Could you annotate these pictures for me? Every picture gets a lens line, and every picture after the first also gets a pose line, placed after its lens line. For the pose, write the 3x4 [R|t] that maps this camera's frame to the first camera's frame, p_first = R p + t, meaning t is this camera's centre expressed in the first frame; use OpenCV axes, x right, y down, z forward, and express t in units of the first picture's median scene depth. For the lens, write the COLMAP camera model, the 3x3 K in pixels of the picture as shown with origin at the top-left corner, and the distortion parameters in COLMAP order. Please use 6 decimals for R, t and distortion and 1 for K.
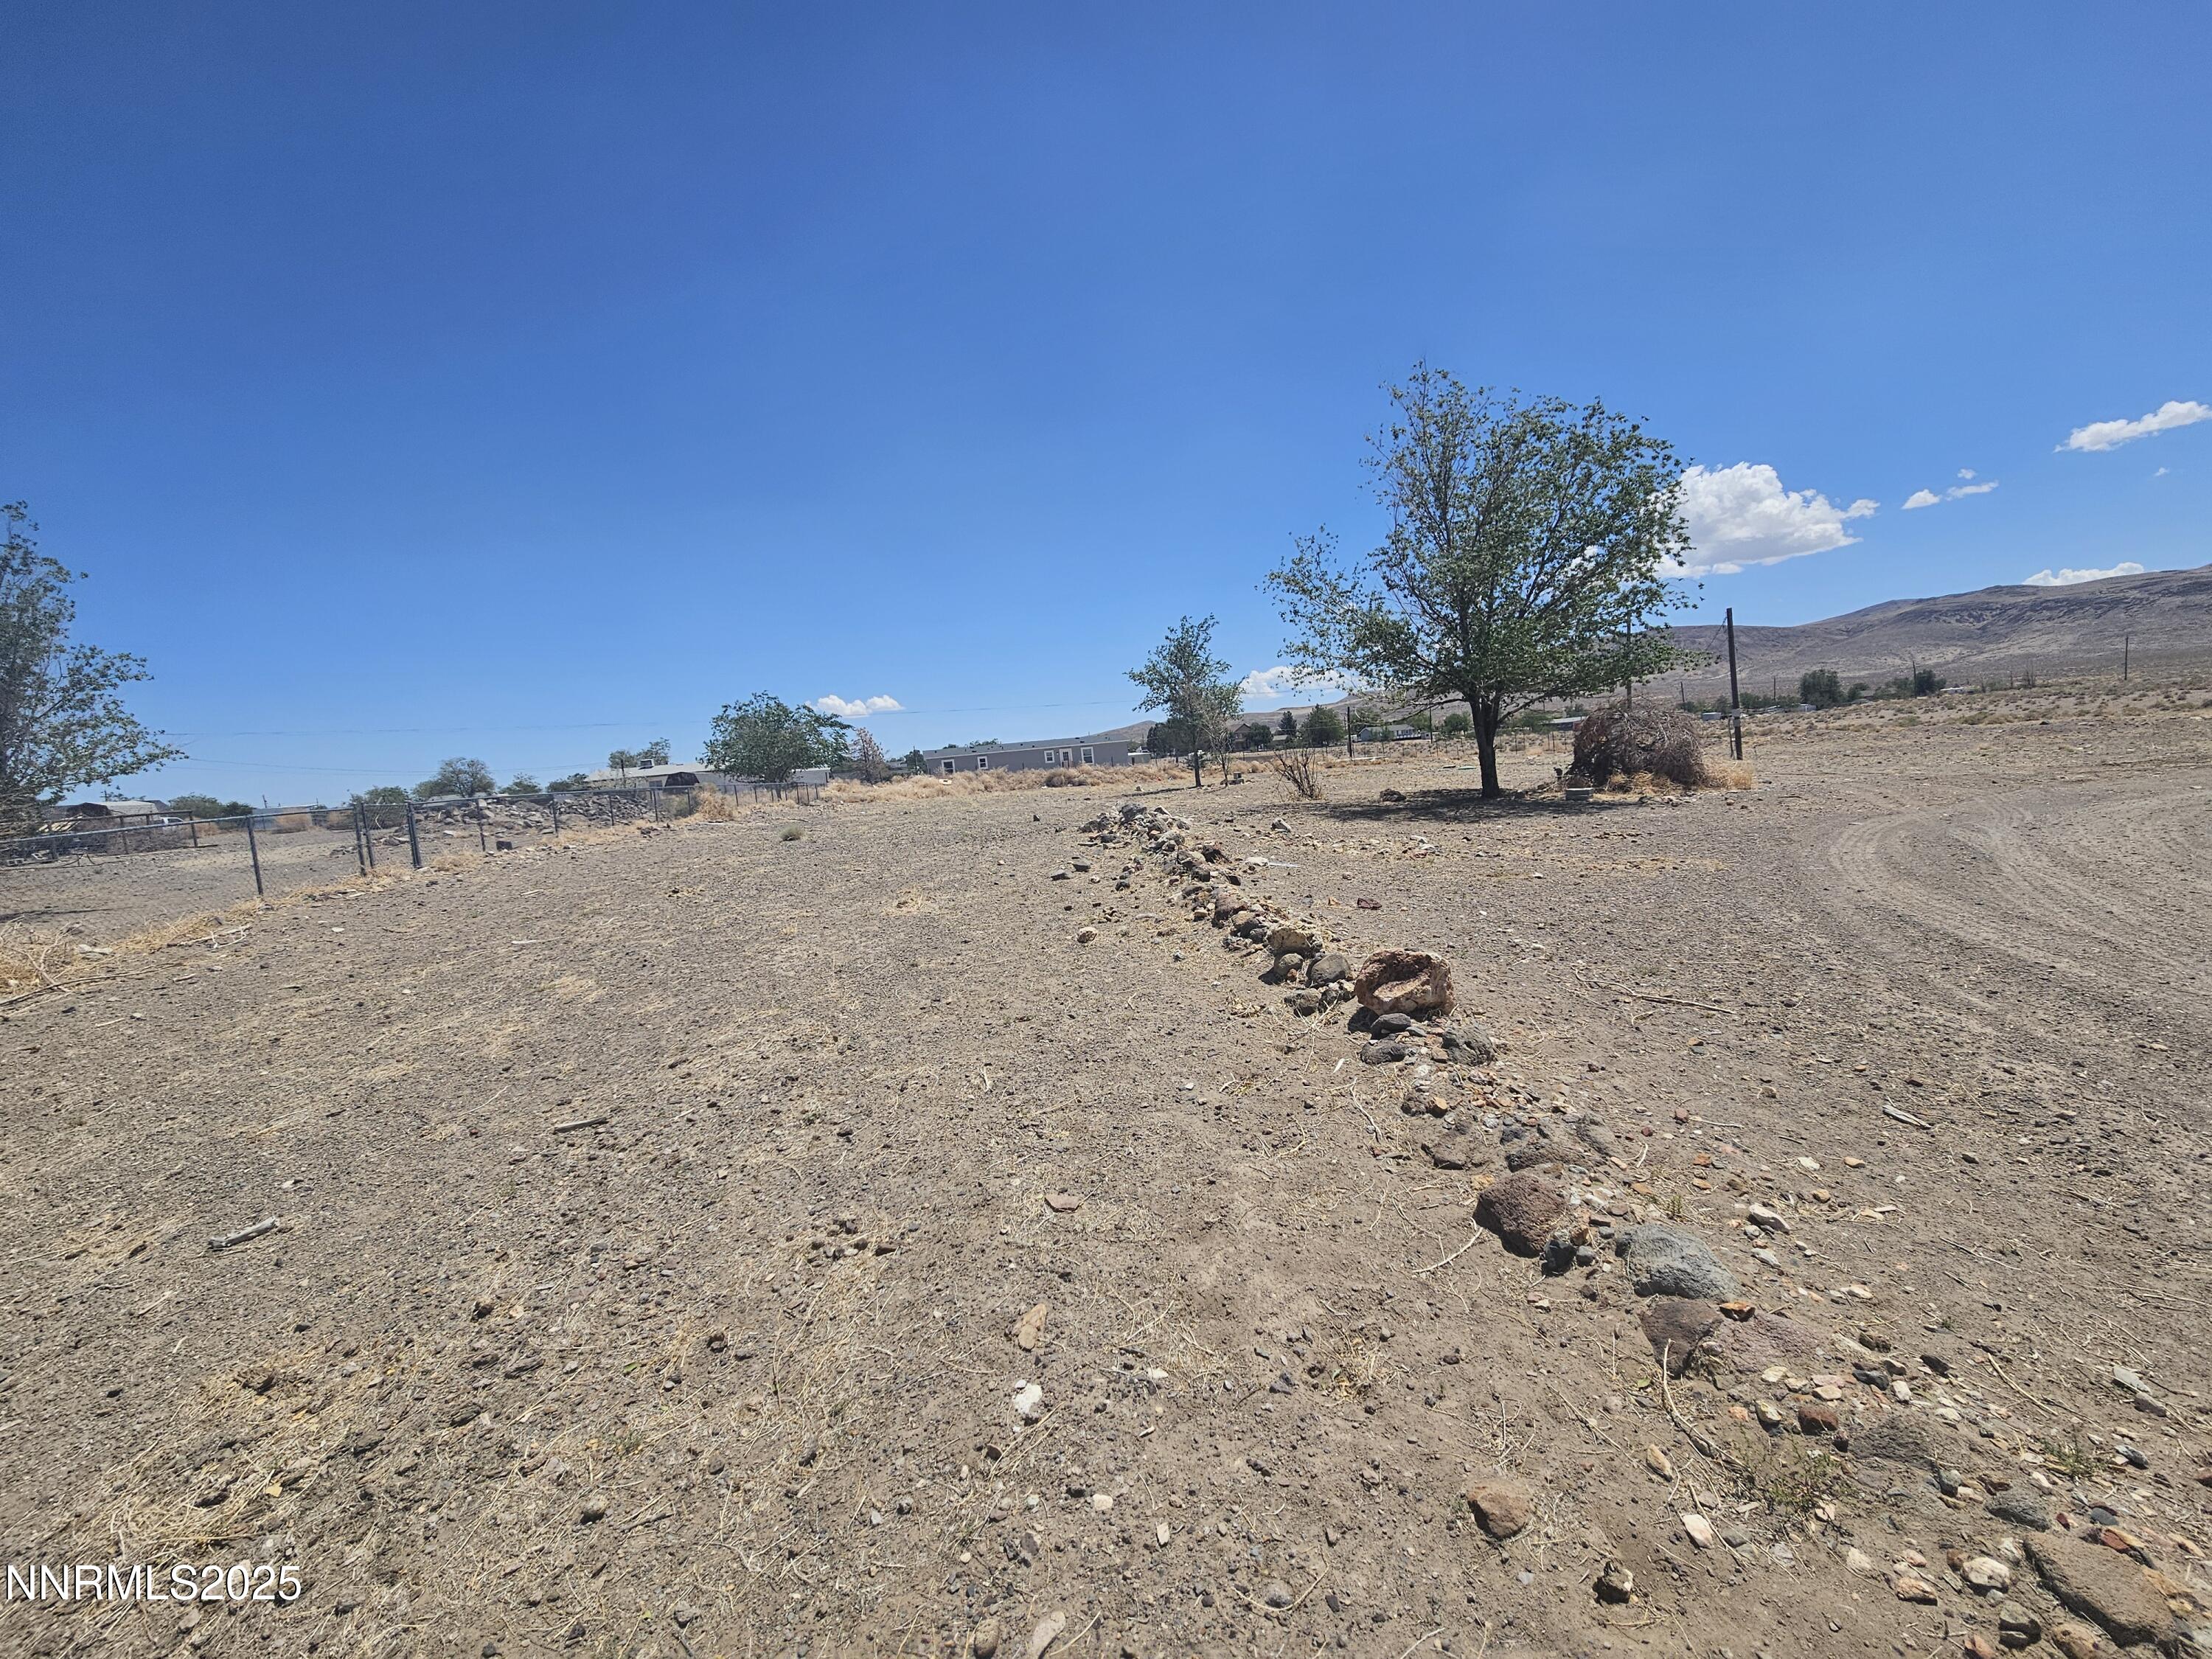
lens RADIAL K [[917.9, 0, 1106.0], [0, 917.9, 829.5], [0, 0, 1]] dist [-0.002956, 0.002235]
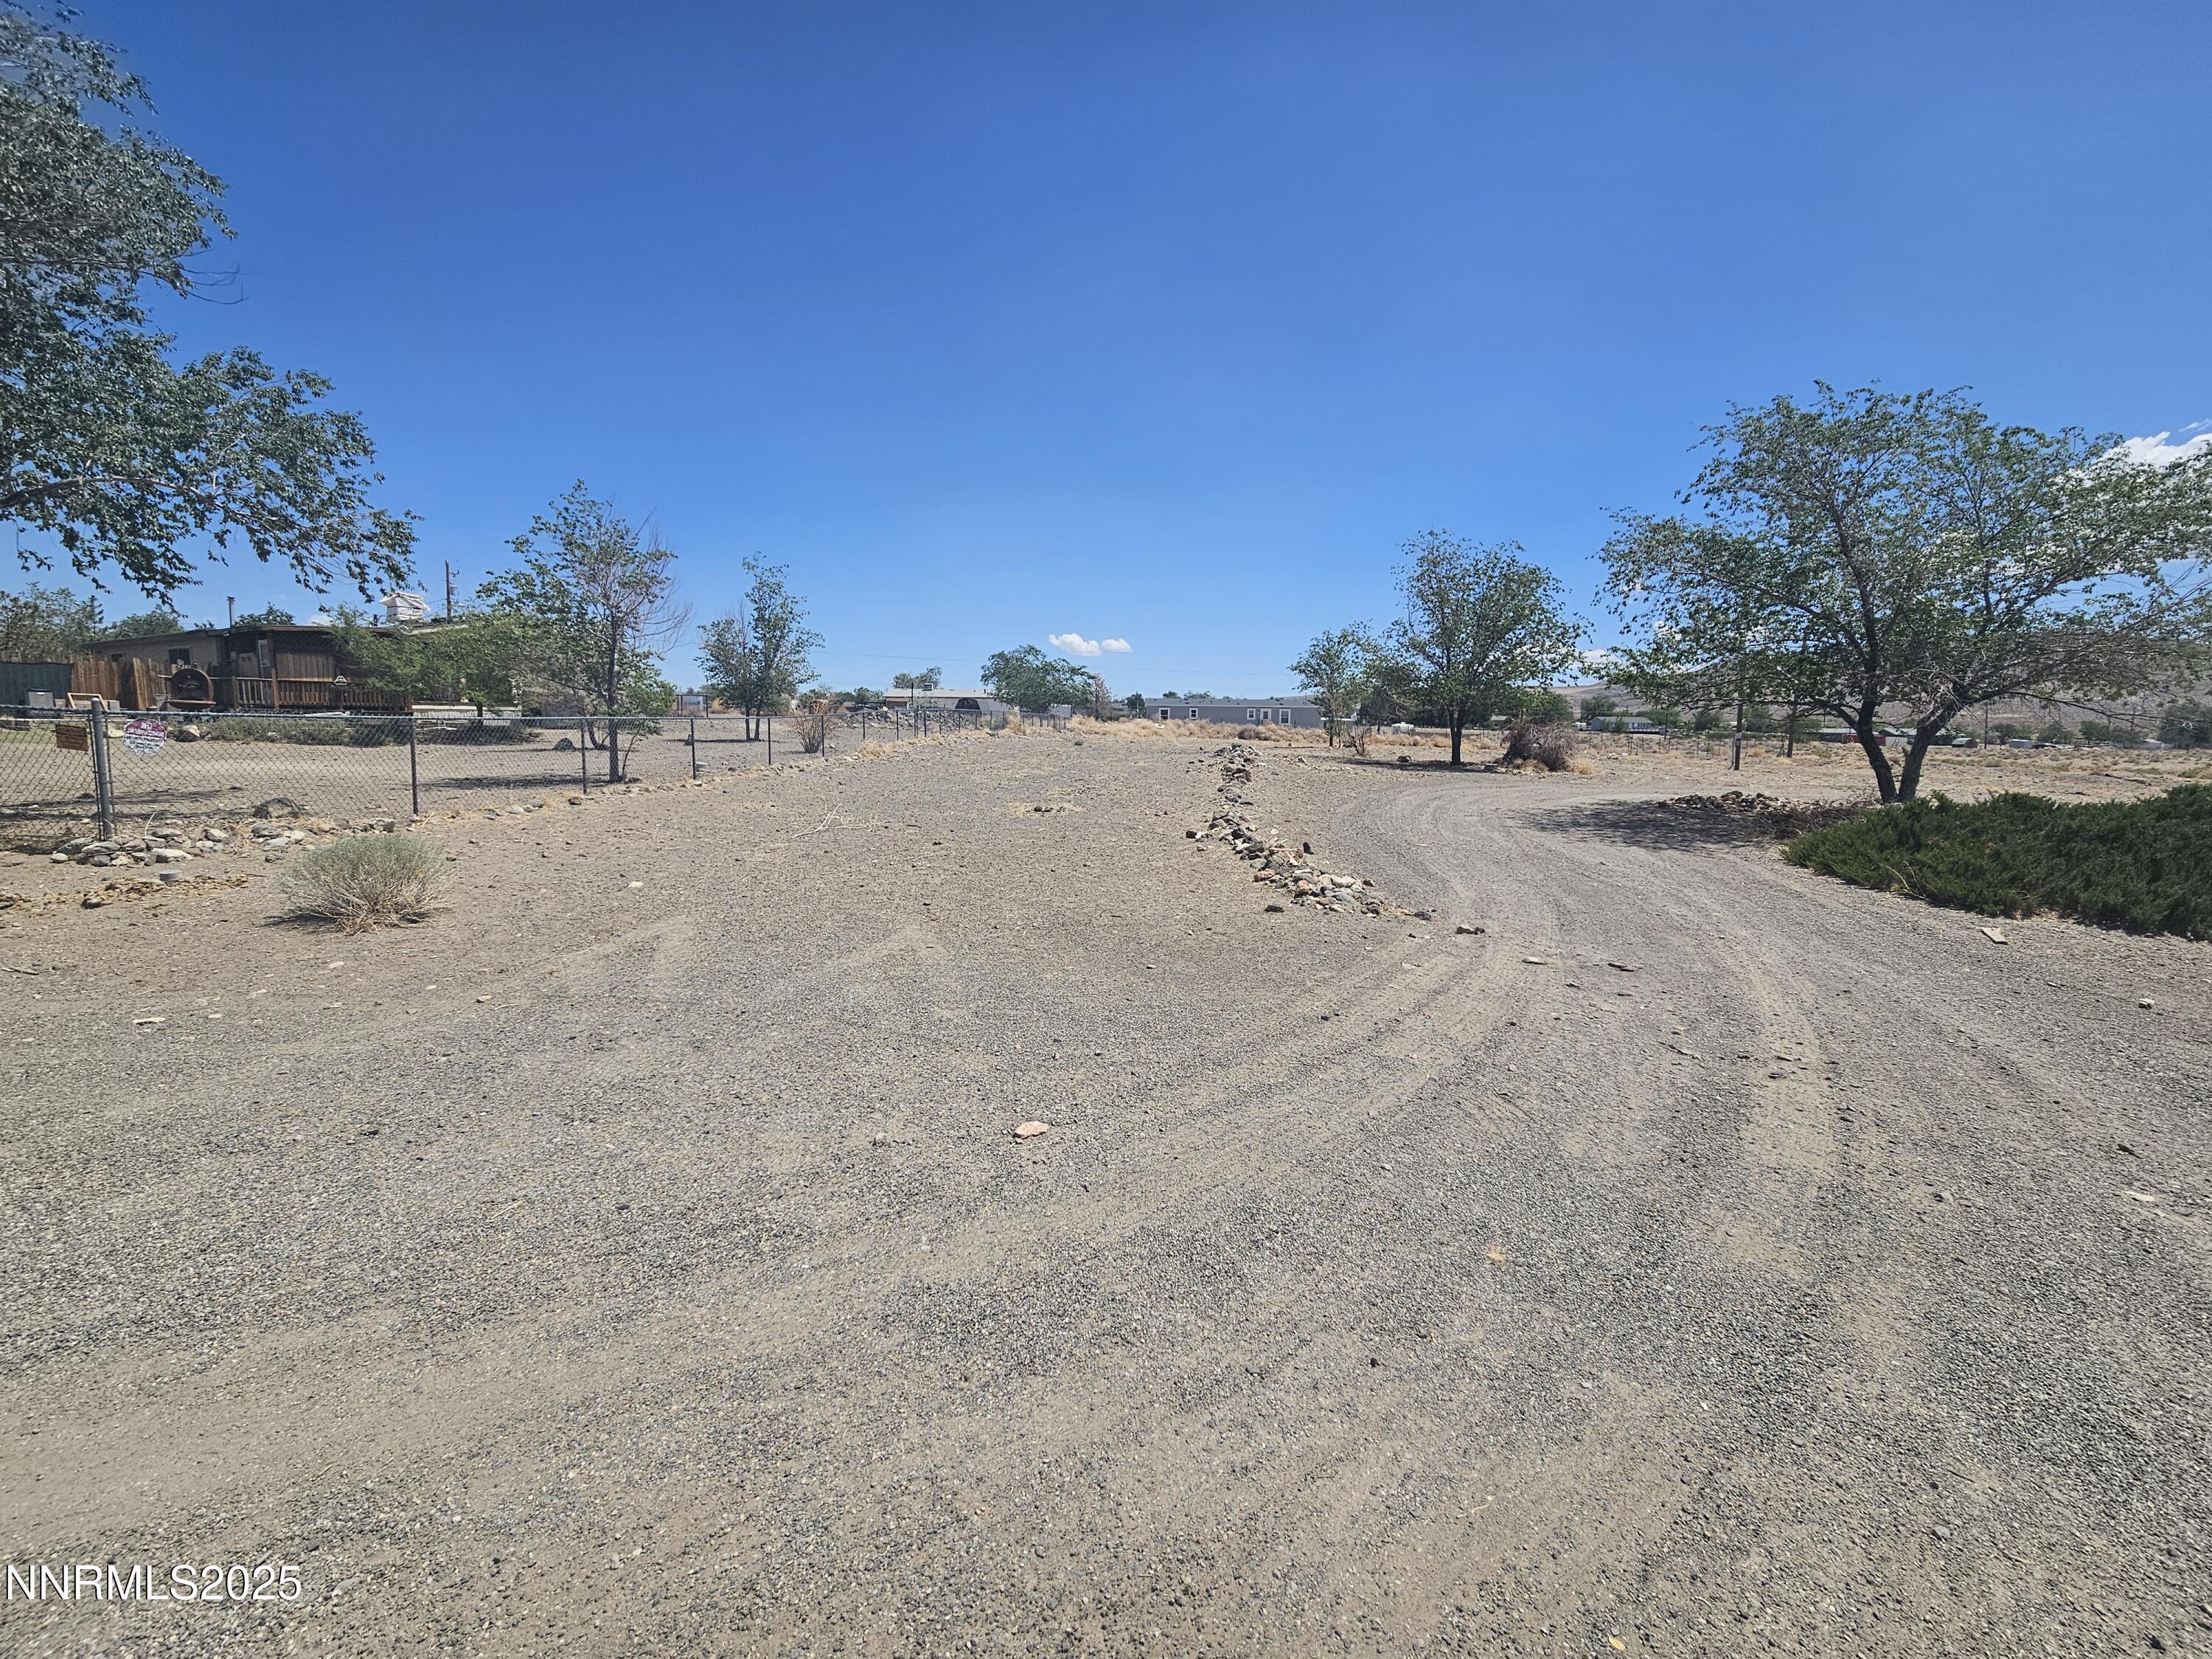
lens RADIAL K [[917.9, 0, 1106.0], [0, 917.9, 829.5], [0, 0, 1]] dist [-0.002956, 0.002235]
pose [[0.967228, 0.129761, -0.218246, 0.030184], [-0.117954, 0.990801, 0.066340, 0.009057], [0.224847, -0.038423, 0.973636, -0.161344]]
